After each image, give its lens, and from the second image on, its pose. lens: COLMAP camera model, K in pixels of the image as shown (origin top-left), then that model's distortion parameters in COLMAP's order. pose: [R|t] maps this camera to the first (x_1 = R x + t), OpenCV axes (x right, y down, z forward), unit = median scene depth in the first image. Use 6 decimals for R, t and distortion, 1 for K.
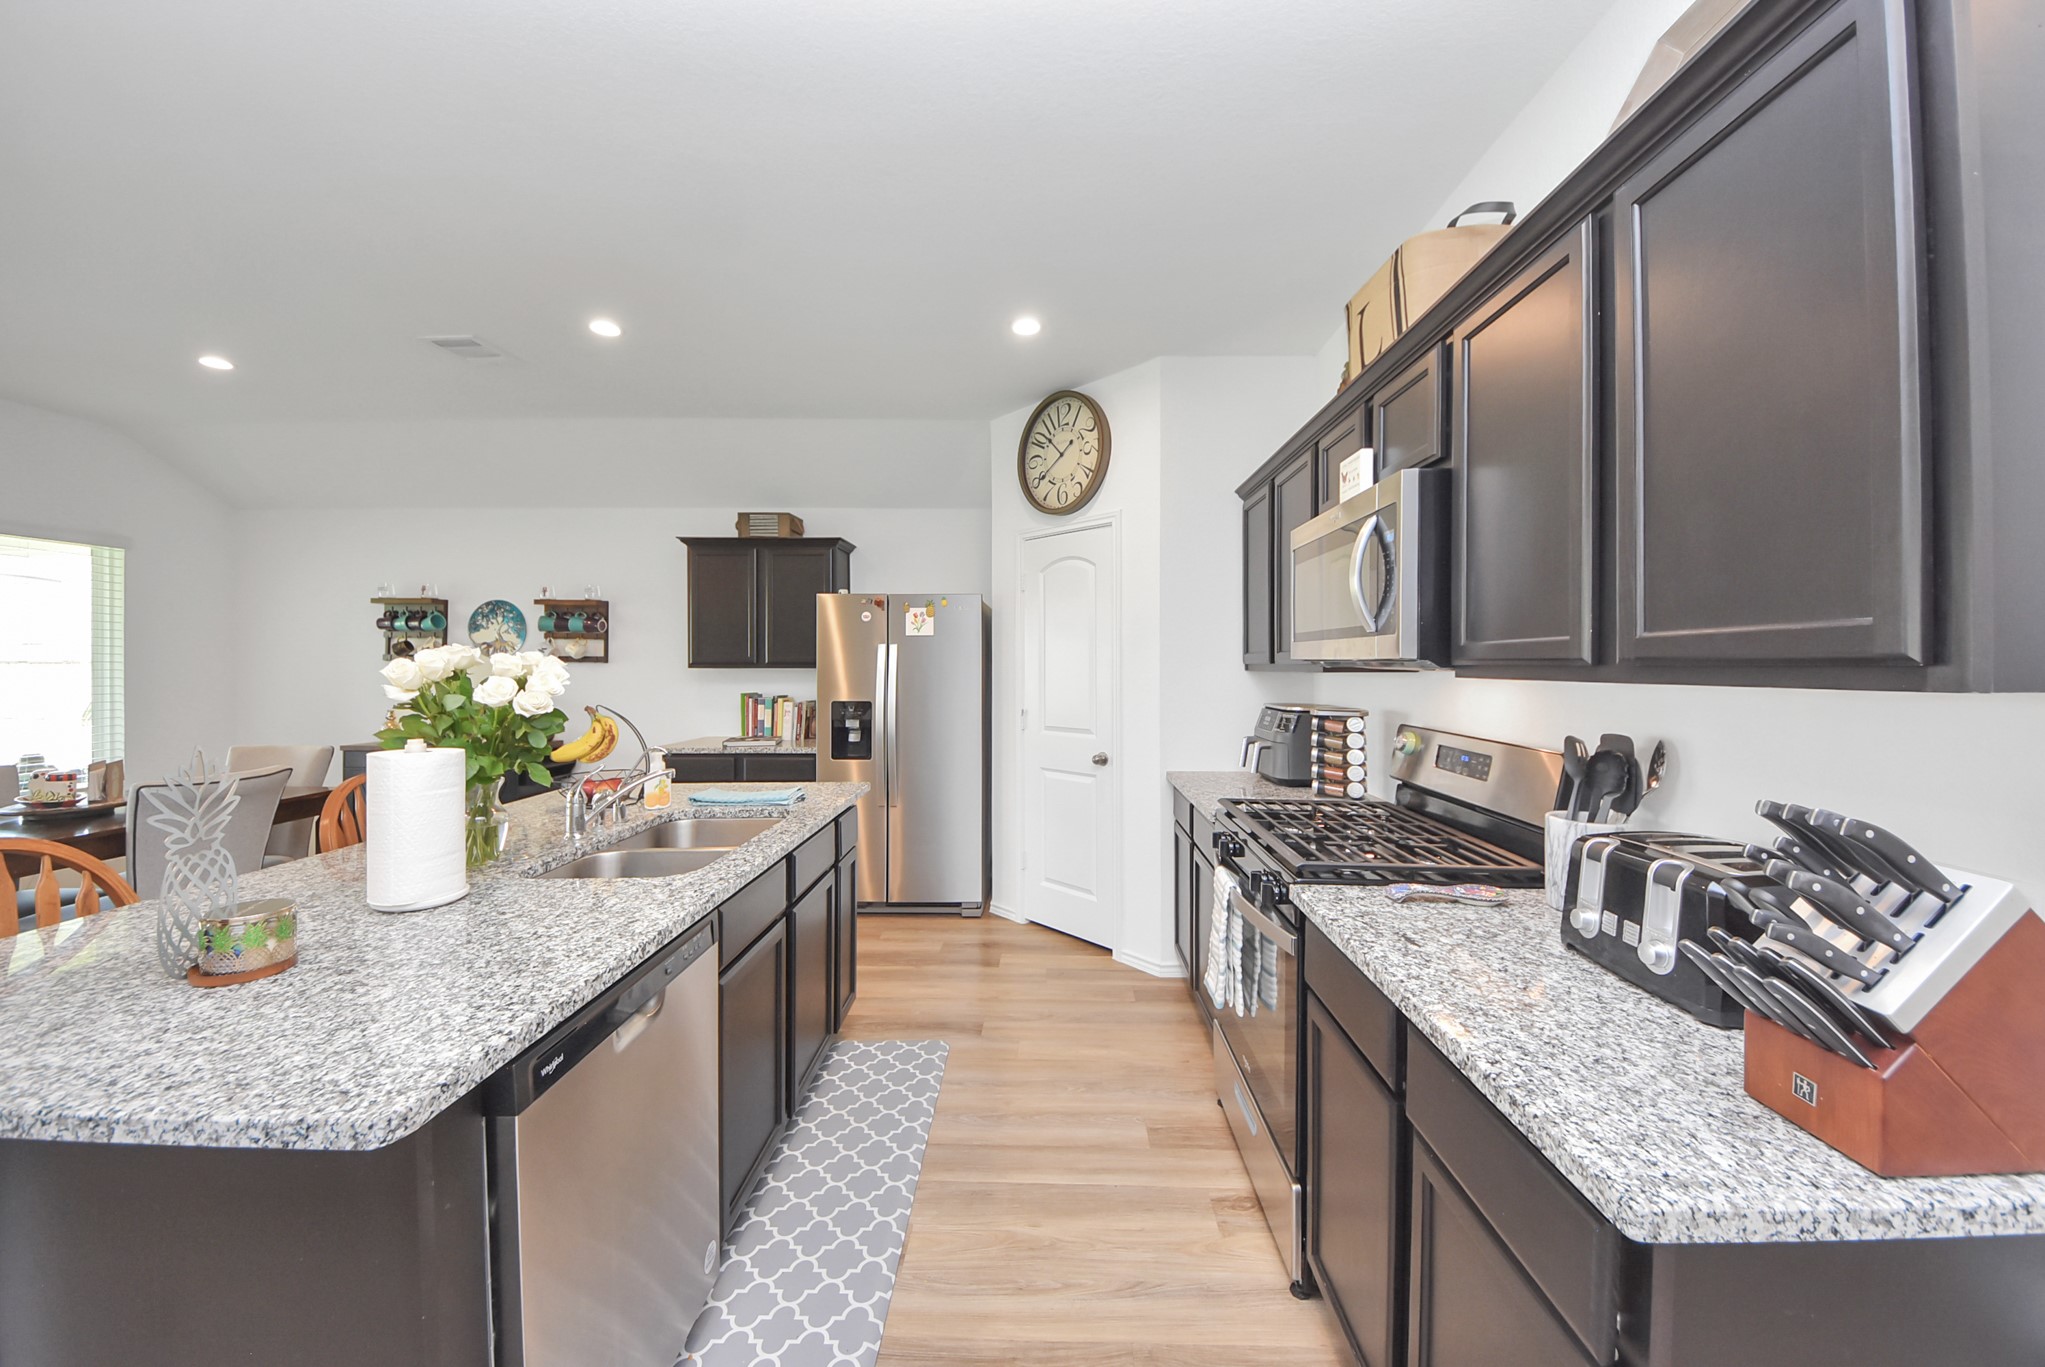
lens RADIAL K [[742.7, 0, 1033.0], [0, 742.7, 667.7], [0, 0, 1]] dist [0.007273, -0.009765]
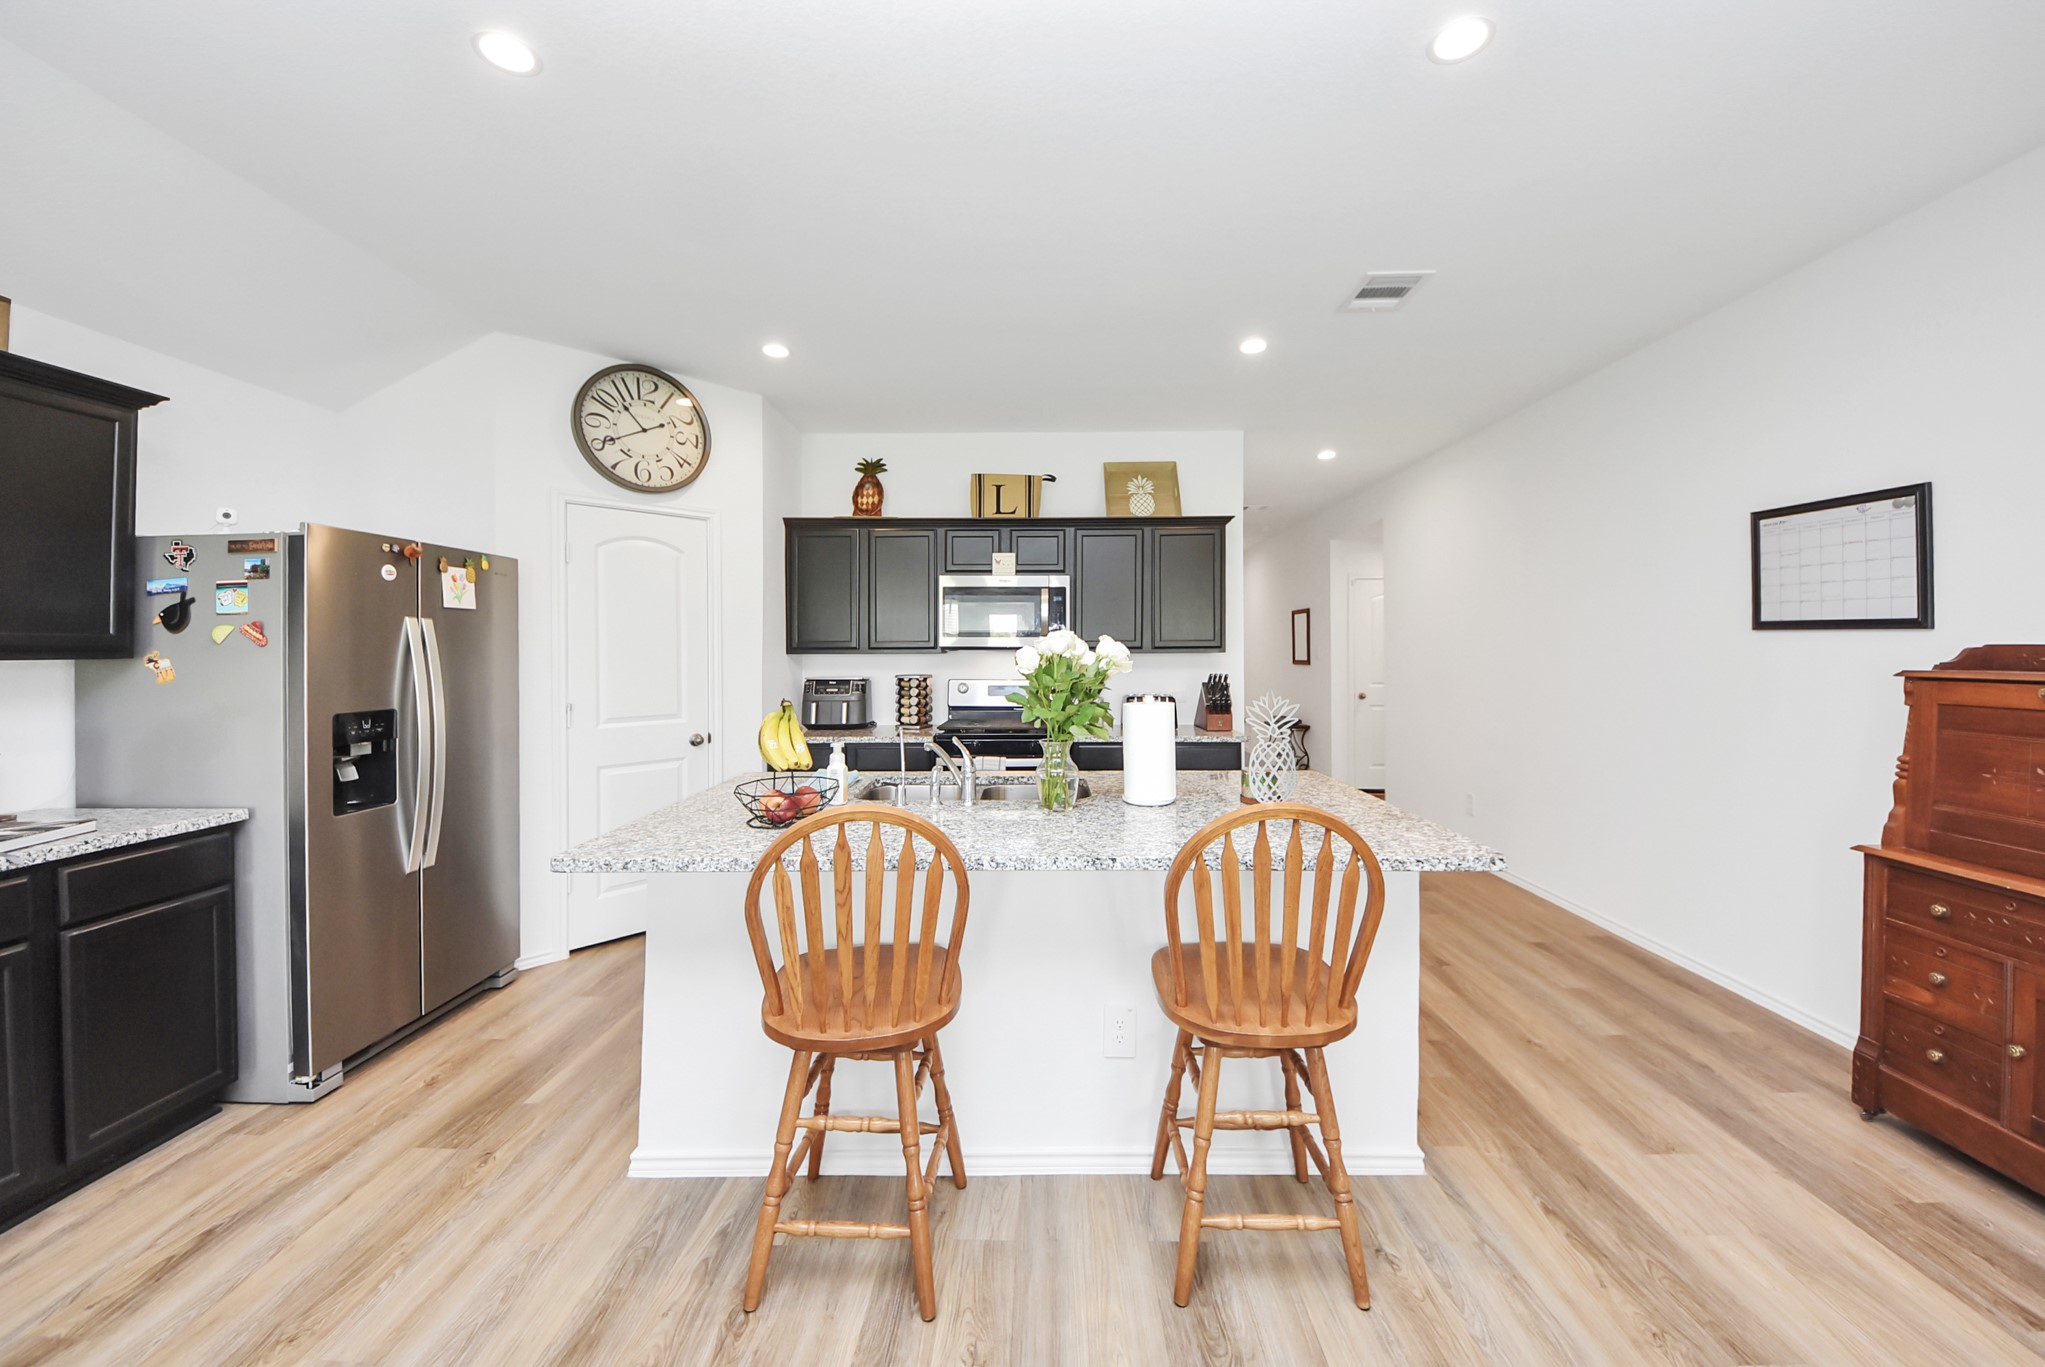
lens RADIAL K [[742.7, 0, 1037.0], [0, 742.7, 647.5], [0, 0, 1]] dist [0.007273, -0.009765]
pose [[-0.007814, 0.004388, 0.999960, -0.745396], [0.007715, 0.999961, -0.004328, 0.000855], [-0.999940, 0.007681, -0.007847, 0.406181]]
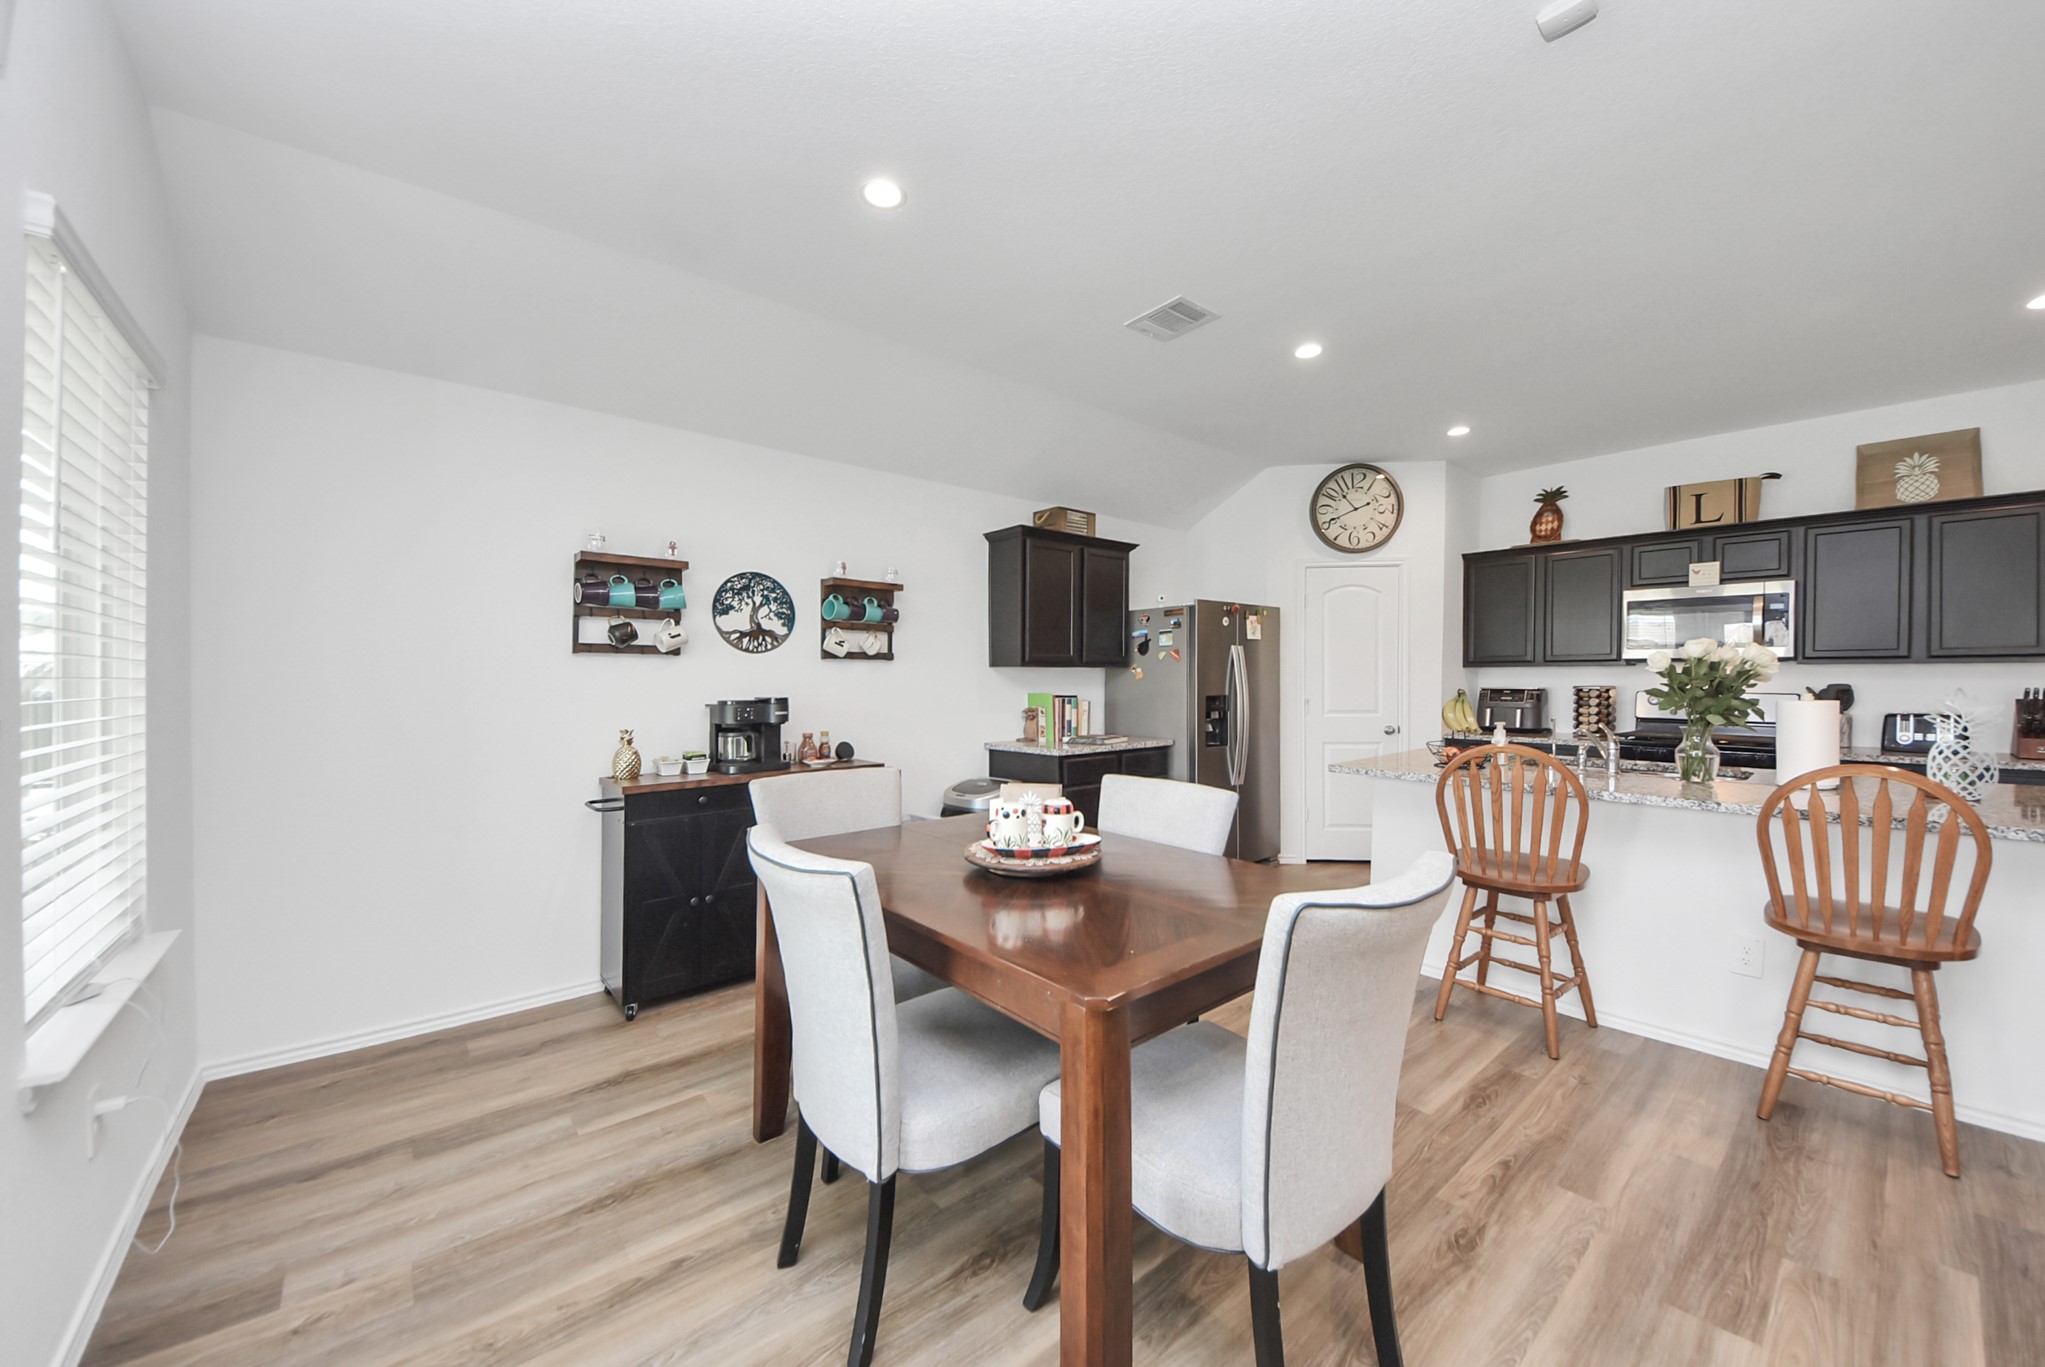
lens RADIAL K [[742.7, 0, 1026.7], [0, 742.7, 692.8], [0, 0, 1]] dist [0.007273, -0.009765]
pose [[0.751663, -0.018943, 0.659276, -1.060897], [0.008031, 0.999776, 0.019571, 0.014636], [-0.659499, -0.009416, 0.751647, 0.300313]]
